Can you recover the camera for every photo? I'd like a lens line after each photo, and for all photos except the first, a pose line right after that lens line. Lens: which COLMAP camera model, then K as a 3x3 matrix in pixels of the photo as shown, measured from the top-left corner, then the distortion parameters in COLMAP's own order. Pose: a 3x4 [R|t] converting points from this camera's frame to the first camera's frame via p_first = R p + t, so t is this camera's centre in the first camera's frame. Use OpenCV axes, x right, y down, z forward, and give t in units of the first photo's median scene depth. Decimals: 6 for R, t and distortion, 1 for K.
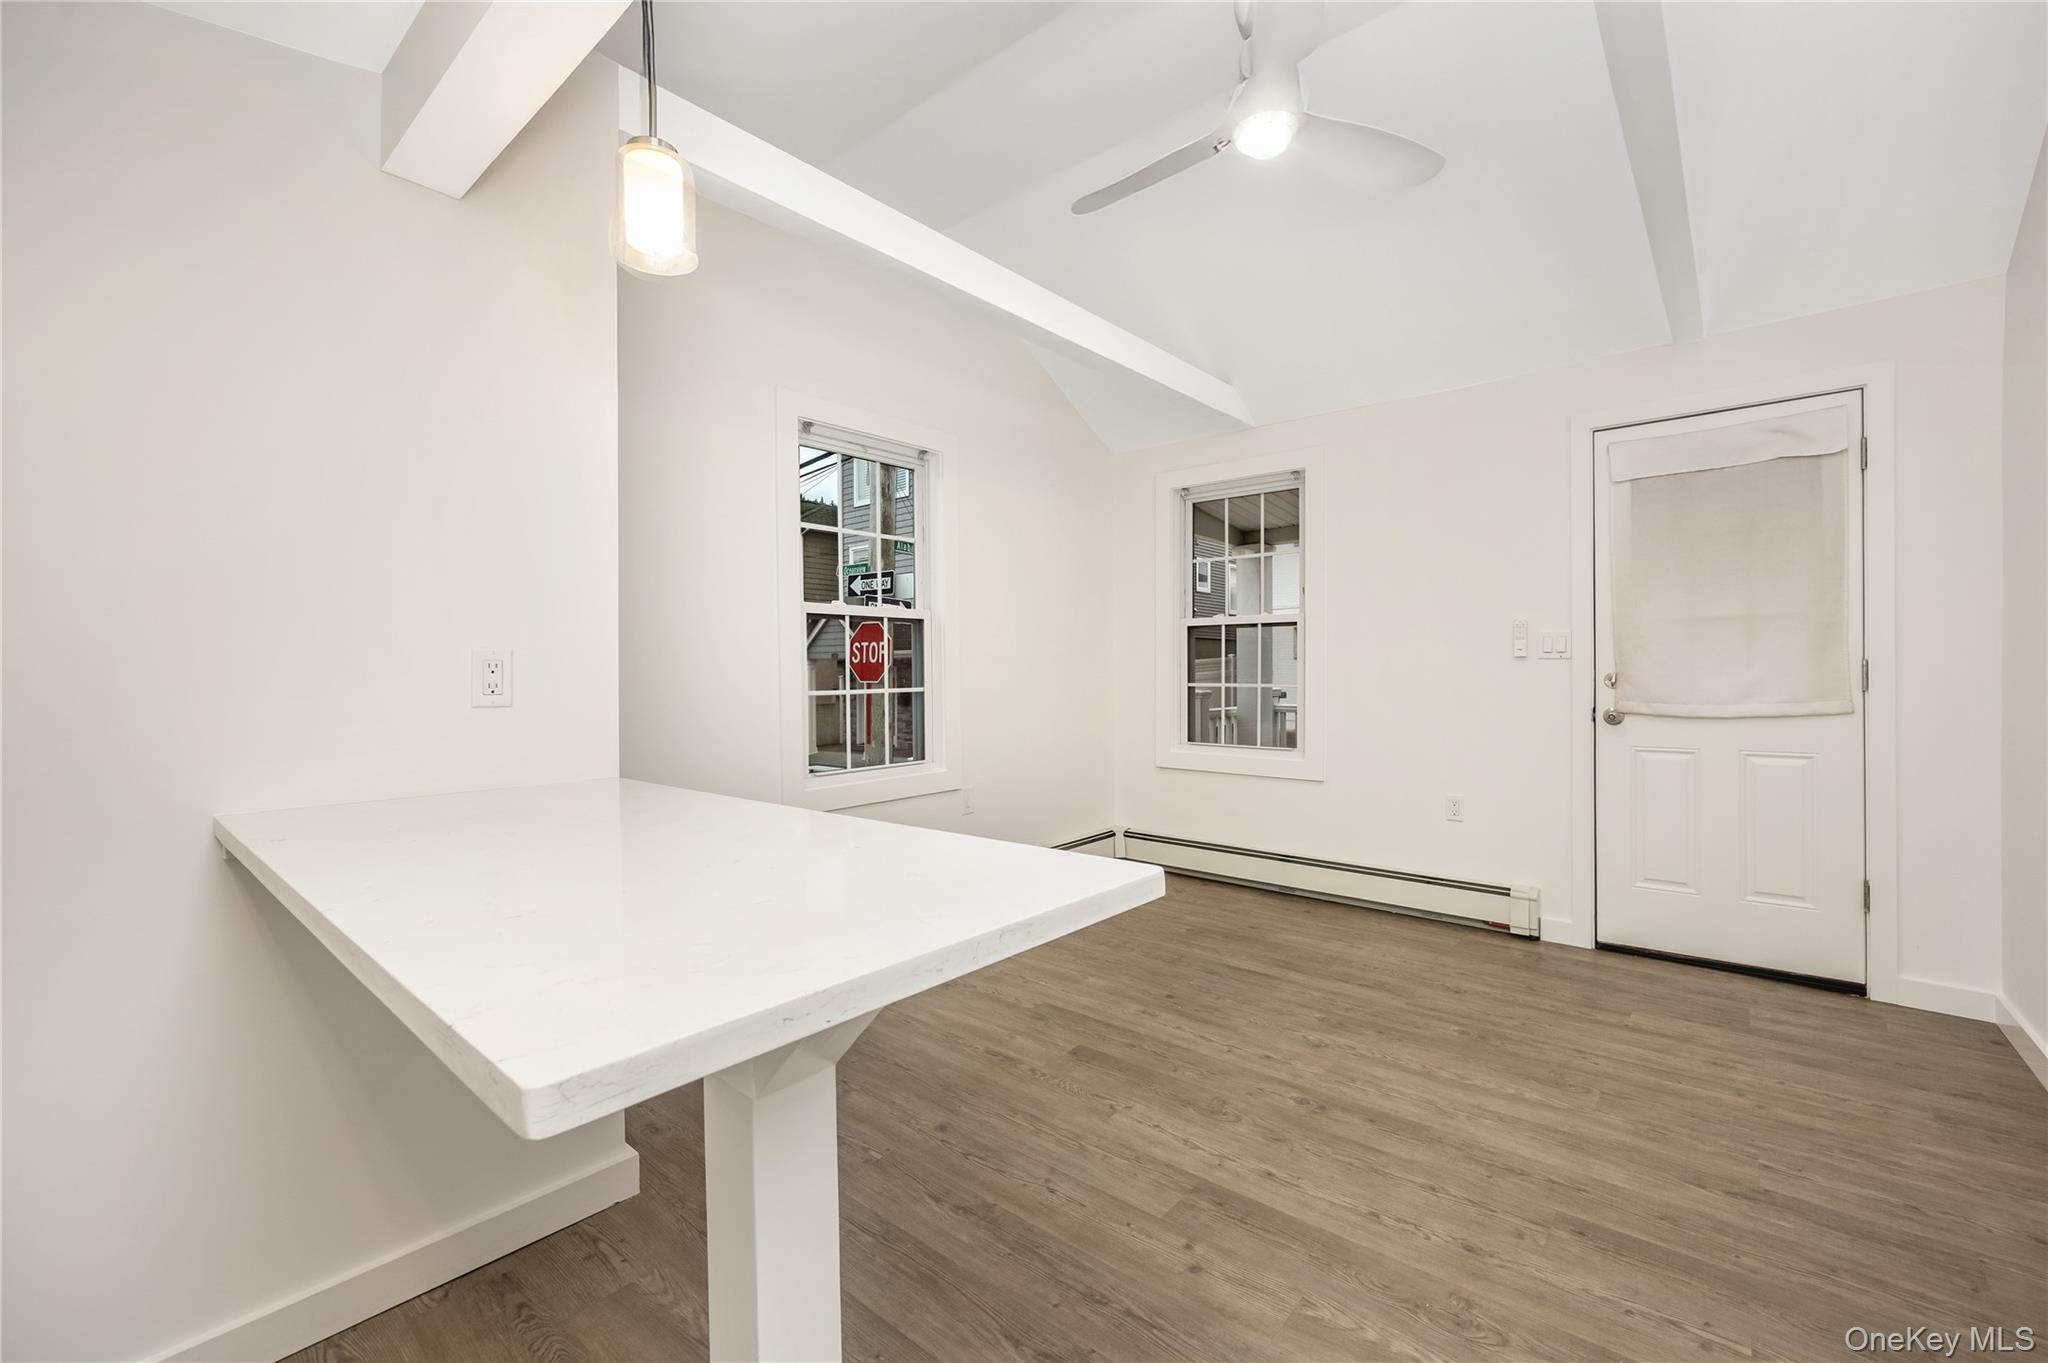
lens RADIAL K [[837.3, 0, 1030.9], [0, 837.3, 682.9], [0, 0, 1]] dist [-0.000225, -0.000272]
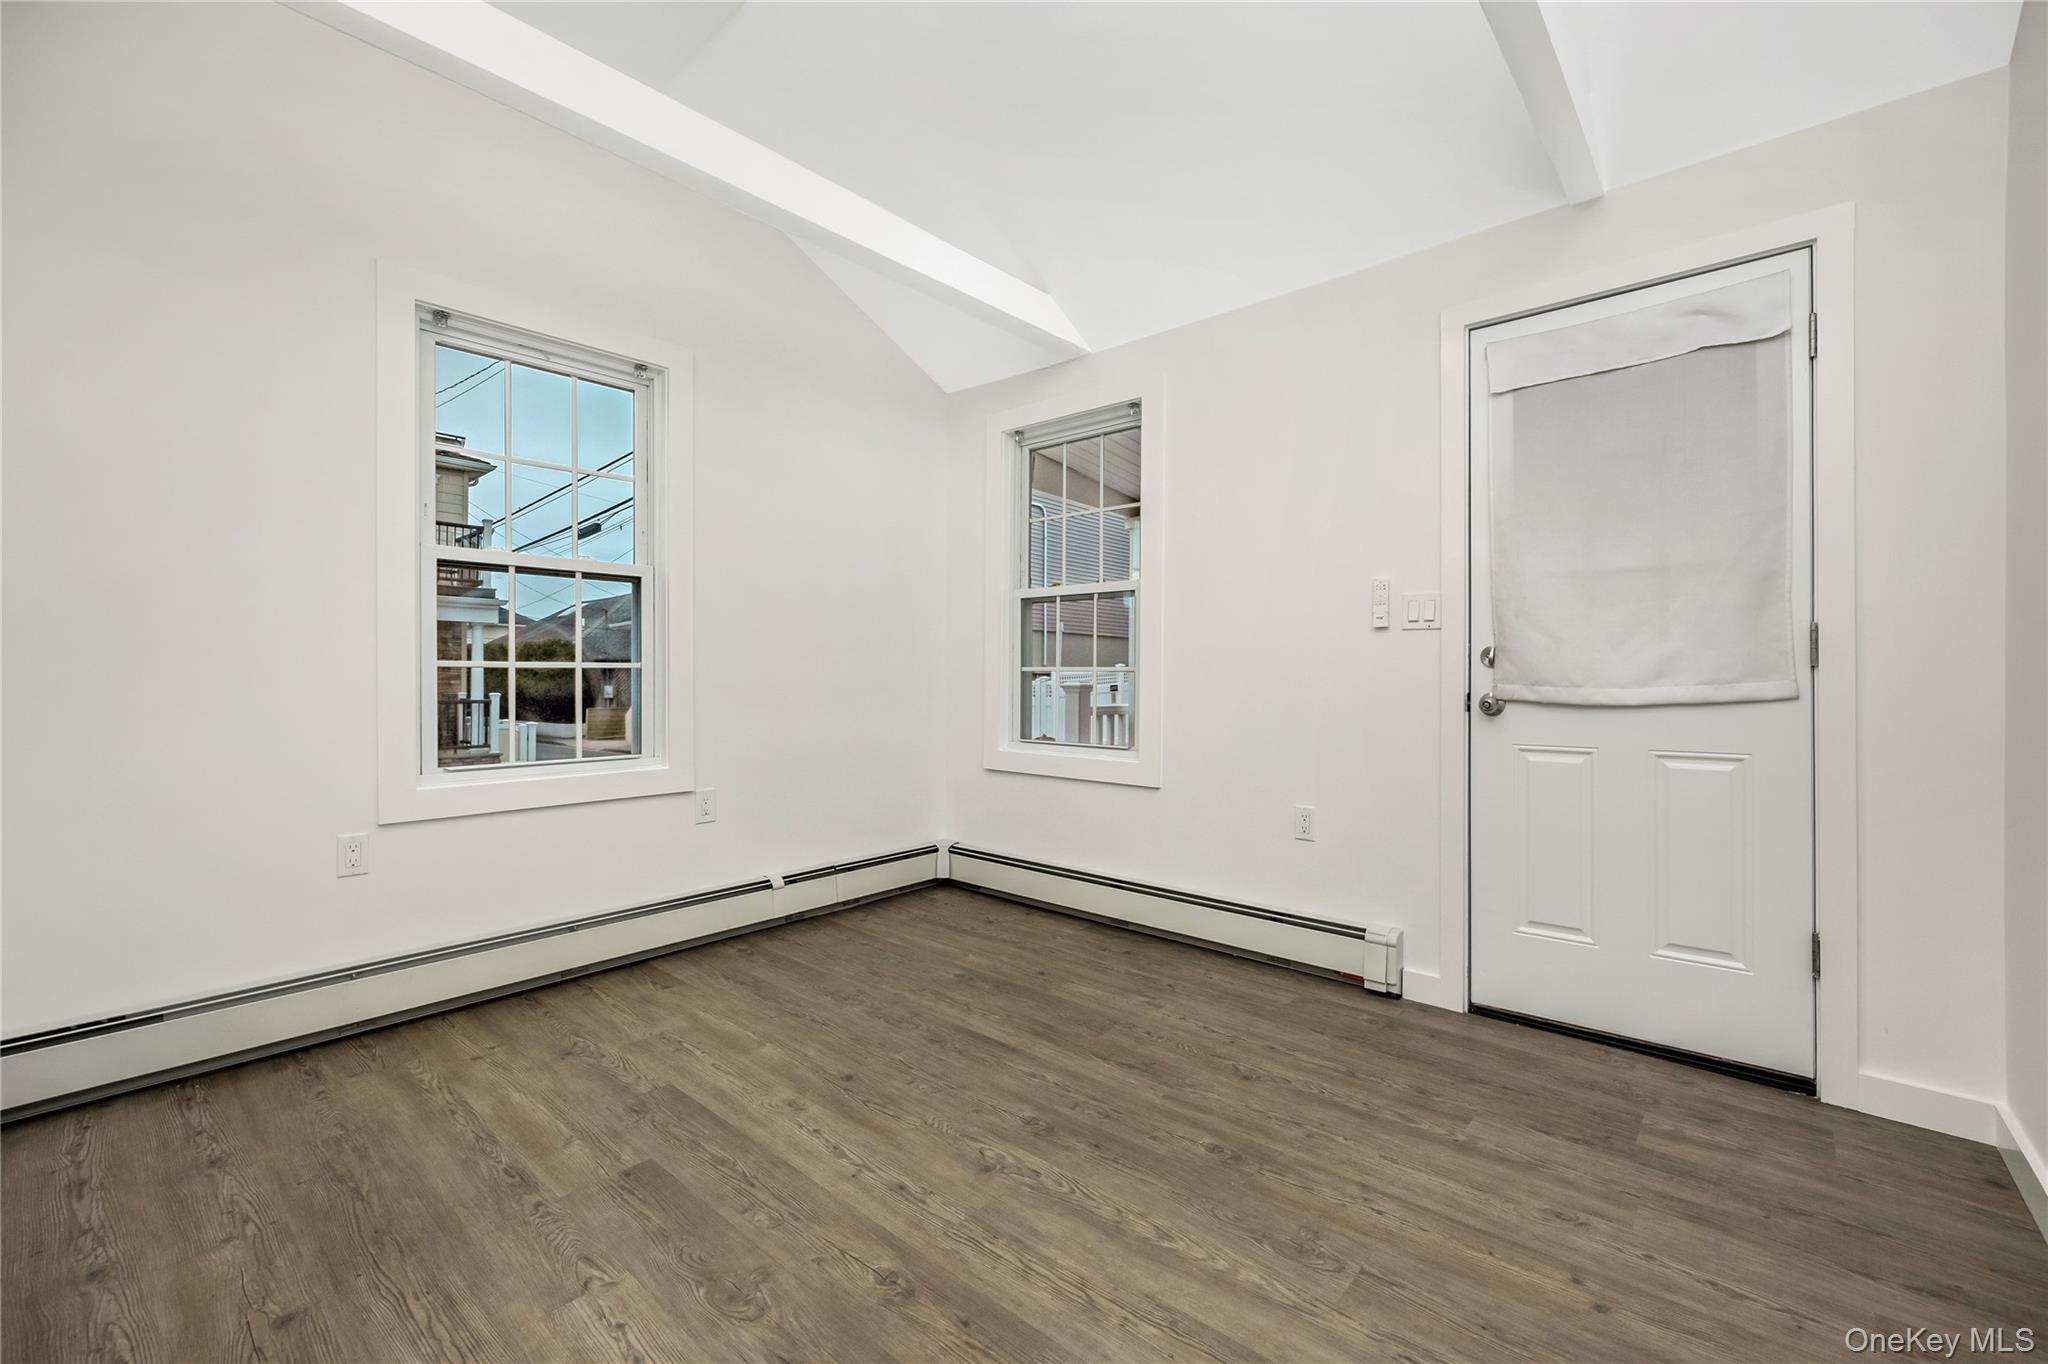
lens RADIAL K [[847.3, 0, 1031.3], [0, 847.3, 682.6], [0, 0, 1]] dist [-0.001458, 0.000305]
pose [[0.999846, 0.010600, -0.013997, 0.347281], [-0.010731, 0.999899, -0.009272, 0.037819], [0.013897, 0.009421, 0.999859, 0.275339]]
